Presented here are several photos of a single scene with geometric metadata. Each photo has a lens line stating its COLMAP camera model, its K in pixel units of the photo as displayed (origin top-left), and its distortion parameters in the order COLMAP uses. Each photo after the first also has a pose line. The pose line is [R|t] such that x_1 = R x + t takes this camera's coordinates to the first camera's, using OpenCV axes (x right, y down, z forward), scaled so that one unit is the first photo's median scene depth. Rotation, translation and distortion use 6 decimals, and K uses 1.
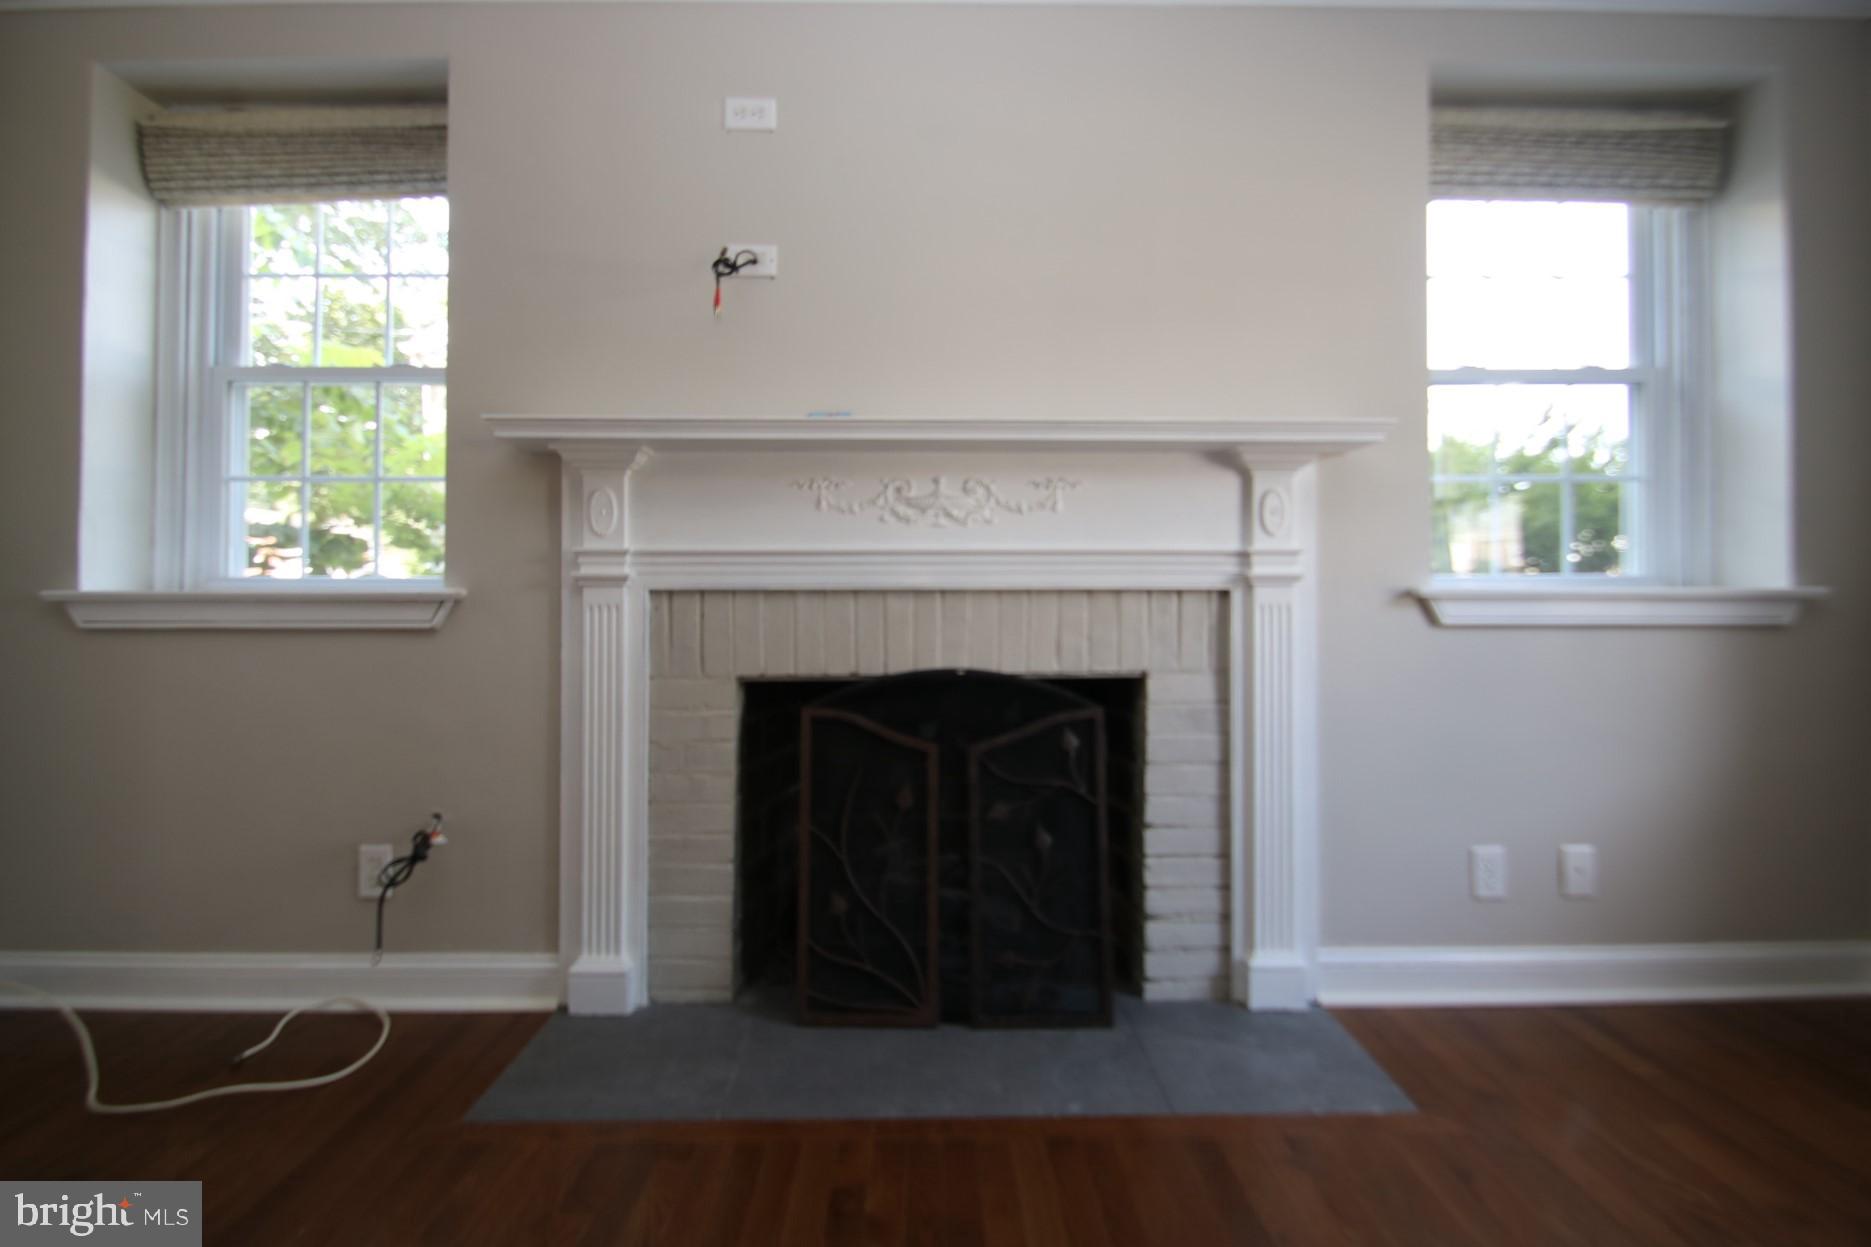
lens RADIAL K [[873.4, 0, 940.4], [0, 873.4, 615.1], [0, 0, 1]] dist [0.004274, -0.009059]
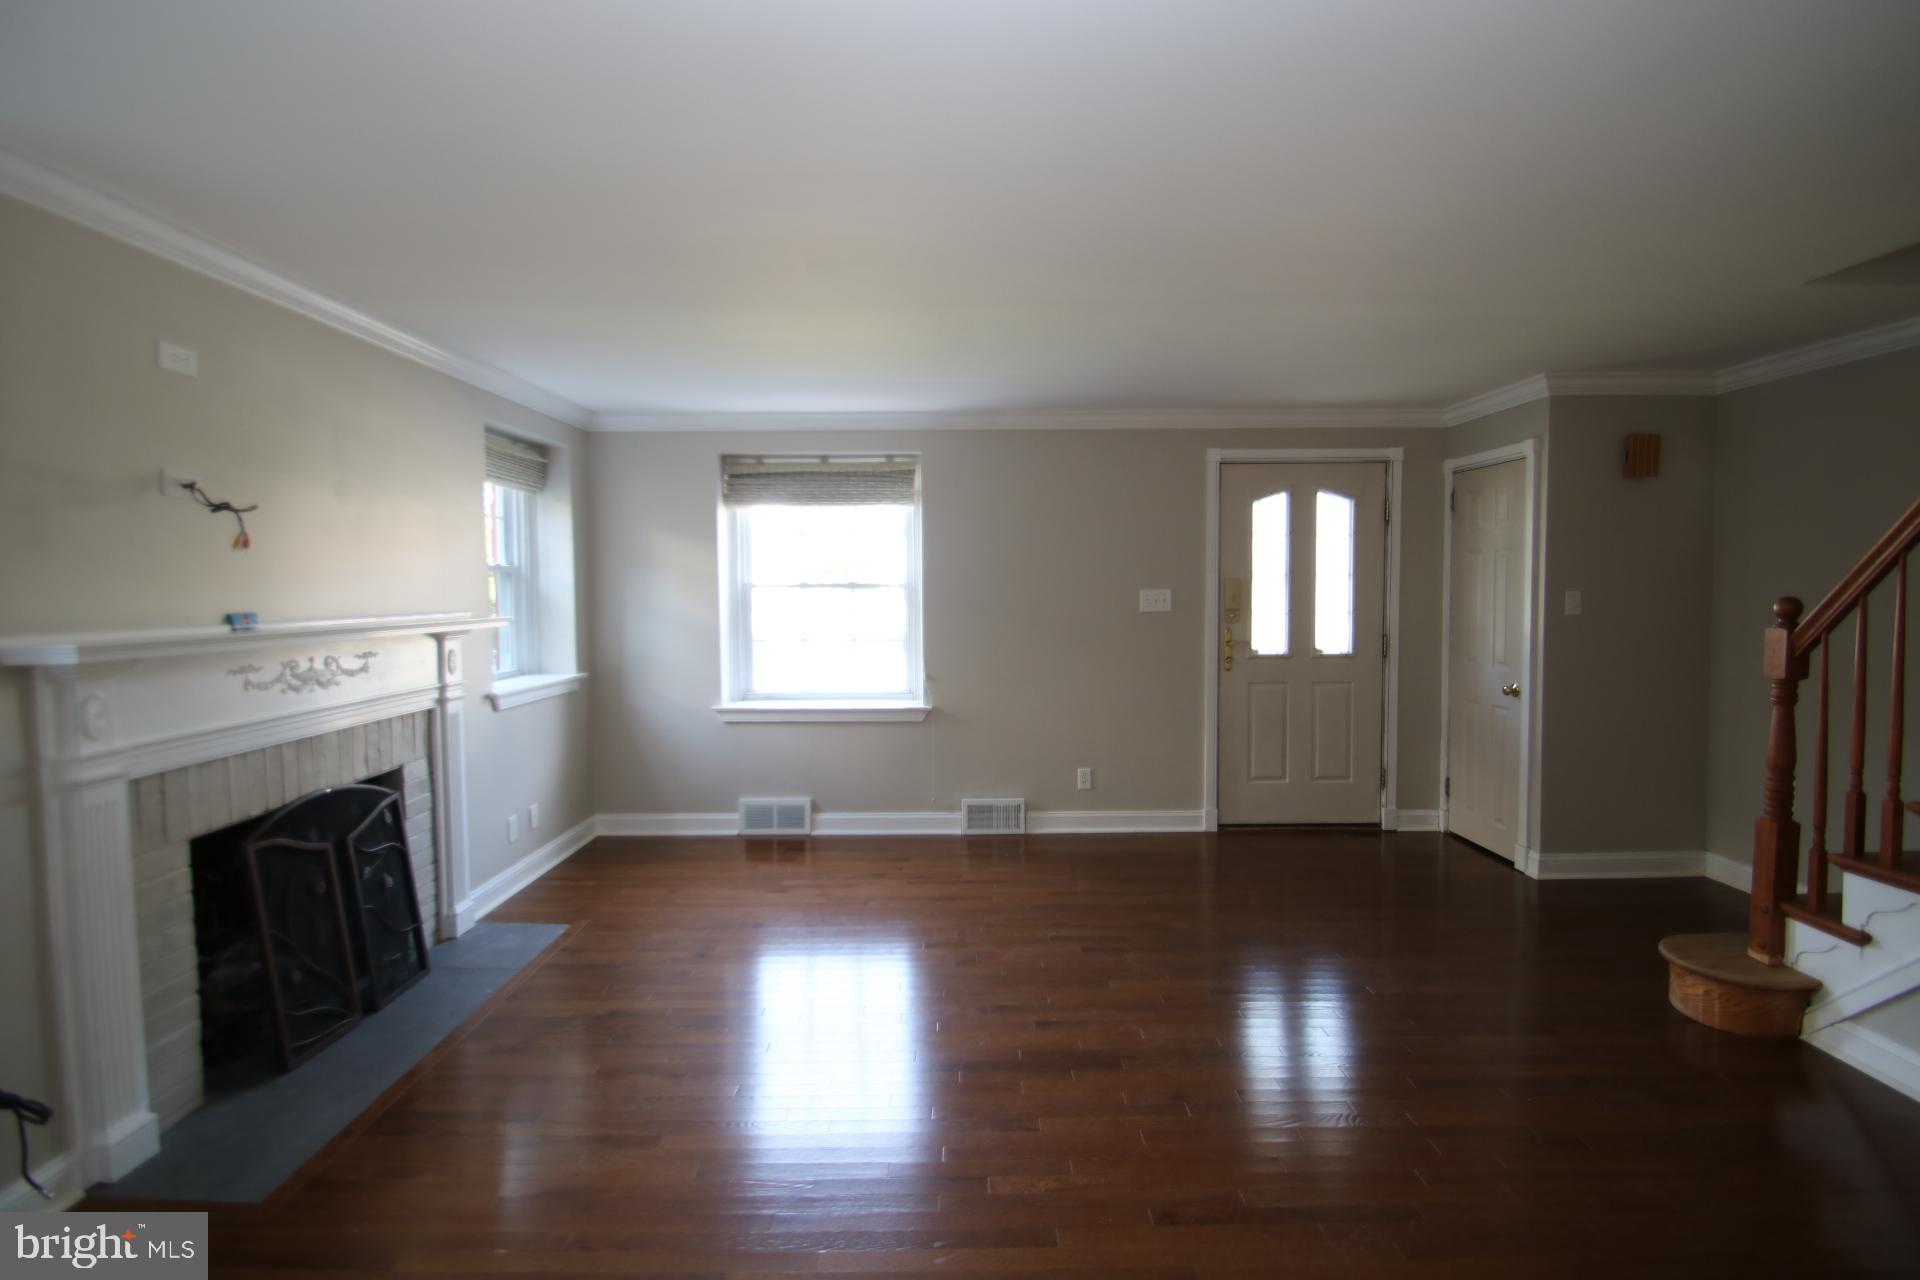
lens RADIAL K [[896.3, 0, 945.9], [0, 896.3, 629.6], [0, 0, 1]] dist [0.004274, -0.009059]
pose [[0.025274, -0.051003, 0.998379, -1.415321], [0.005757, 0.998689, 0.050873, -0.269126], [-0.999664, 0.004462, 0.025534, -0.059635]]
